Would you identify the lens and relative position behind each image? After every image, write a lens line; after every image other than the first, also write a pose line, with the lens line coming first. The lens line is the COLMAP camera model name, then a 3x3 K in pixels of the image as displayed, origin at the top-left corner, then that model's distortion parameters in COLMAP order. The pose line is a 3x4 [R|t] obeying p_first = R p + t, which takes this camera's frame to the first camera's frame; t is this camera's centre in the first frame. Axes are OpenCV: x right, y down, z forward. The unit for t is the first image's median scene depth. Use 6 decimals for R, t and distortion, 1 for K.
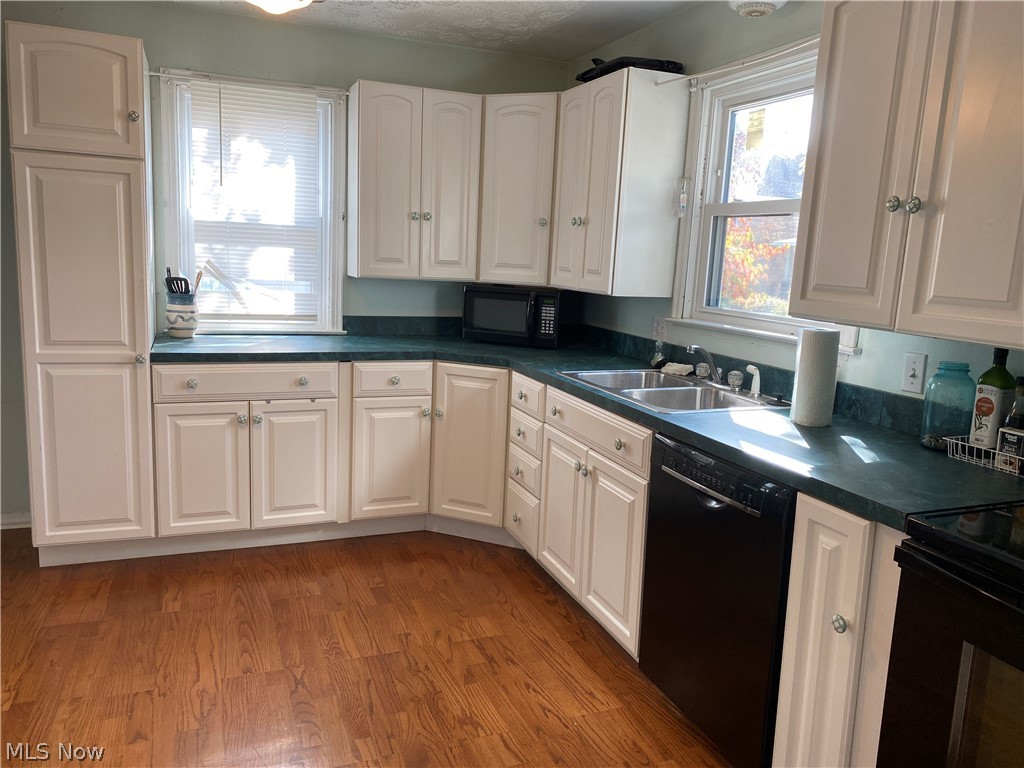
lens RADIAL K [[776.1, 0, 512.0], [0, 776.1, 384.0], [0, 0, 1]] dist [0.009268, -0.001460]
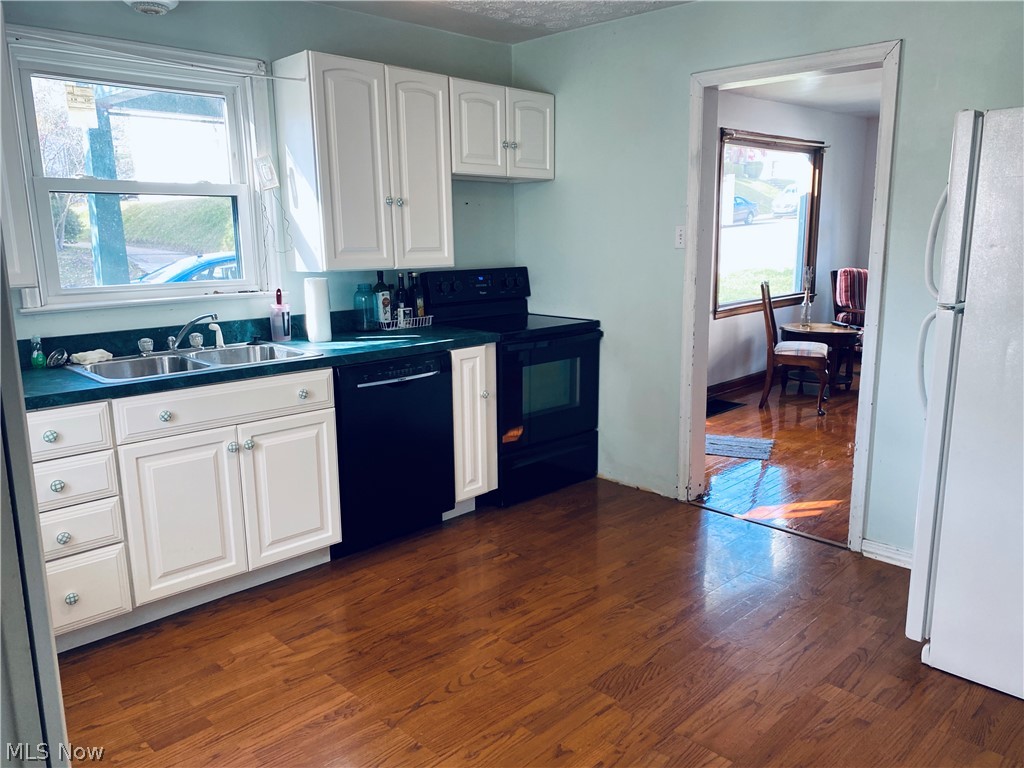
lens RADIAL K [[776.1, 0, 512.0], [0, 776.1, 384.0], [0, 0, 1]] dist [0.009268, -0.001460]
pose [[-0.378118, -0.228663, 0.897073, -1.048647], [0.146374, 0.942059, 0.301827, -0.251092], [-0.914112, 0.245434, -0.322739, 1.069308]]
